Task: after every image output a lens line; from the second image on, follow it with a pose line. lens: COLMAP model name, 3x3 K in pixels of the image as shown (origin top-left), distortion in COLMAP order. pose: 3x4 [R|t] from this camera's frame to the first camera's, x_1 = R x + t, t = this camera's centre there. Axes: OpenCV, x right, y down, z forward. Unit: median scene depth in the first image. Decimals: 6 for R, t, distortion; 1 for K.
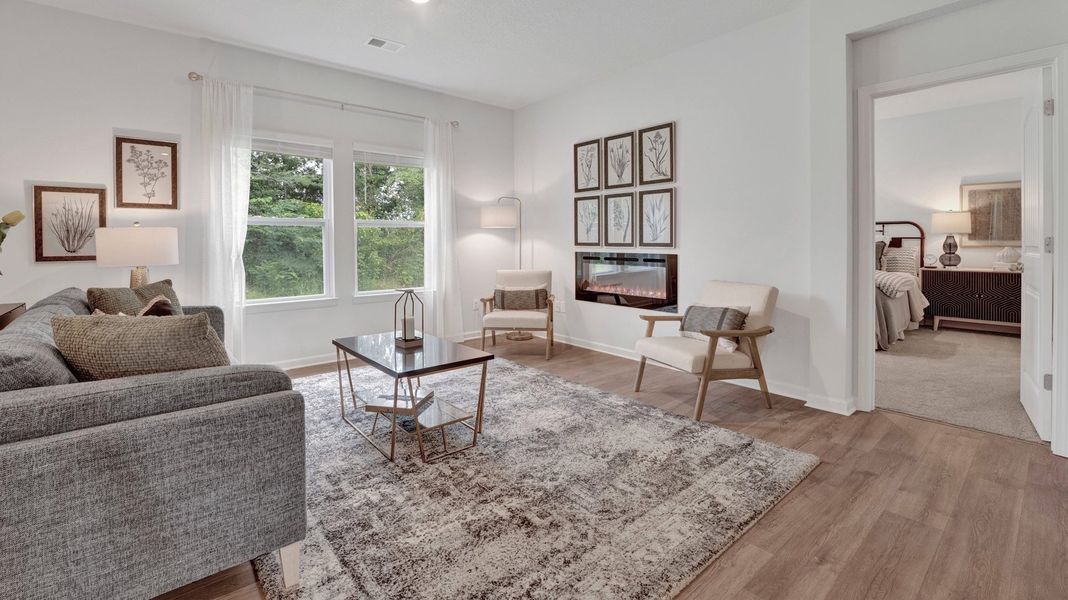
lens RADIAL K [[457.2, 0, 532.3], [0, 457.2, 248.1], [0, 0, 1]] dist [-0.020119, 0.001015]
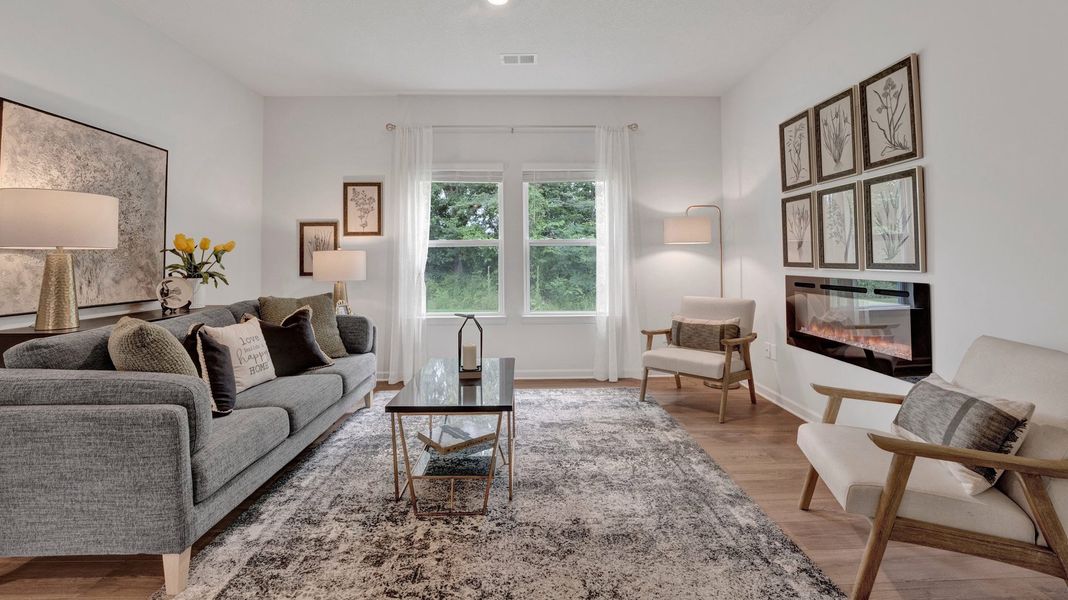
lens RADIAL K [[457.2, 0, 532.3], [0, 457.2, 248.1], [0, 0, 1]] dist [-0.020119, 0.001015]
pose [[0.777026, -0.018571, -0.629195, 0.341852], [-0.005998, 0.999301, -0.036902, -0.008167], [0.629440, 0.032448, 0.776371, 0.305386]]
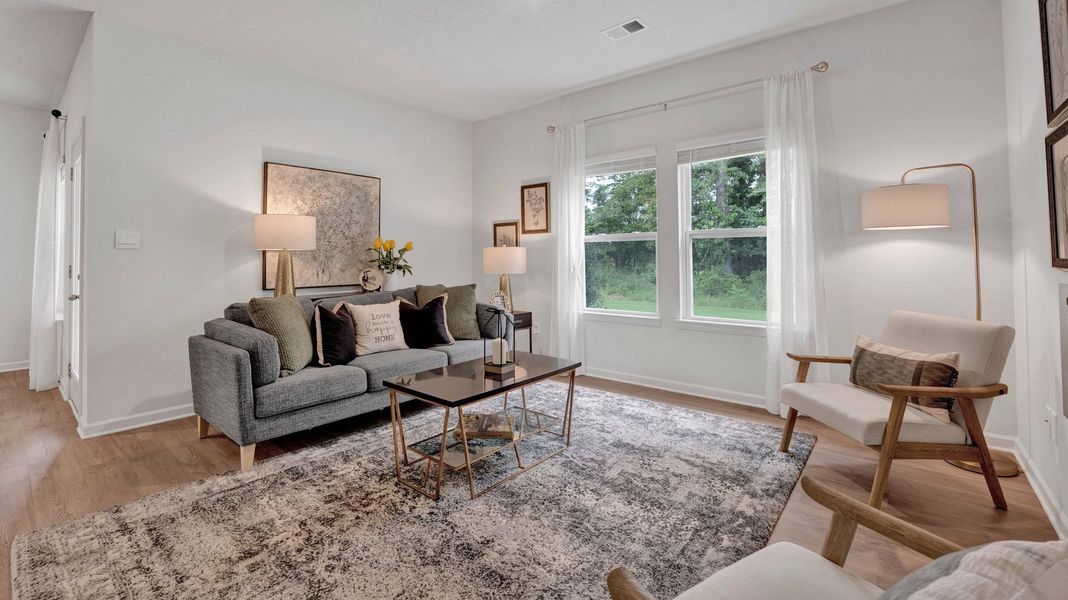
lens RADIAL K [[458.3, 0, 531.6], [0, 458.3, 248.7], [0, 0, 1]] dist [-0.019978, 0.000117]
pose [[0.168681, -0.016320, -0.985536, 0.554424], [-0.008037, 0.999807, -0.017932, -0.014823], [0.985638, 0.010945, 0.168518, 0.765155]]
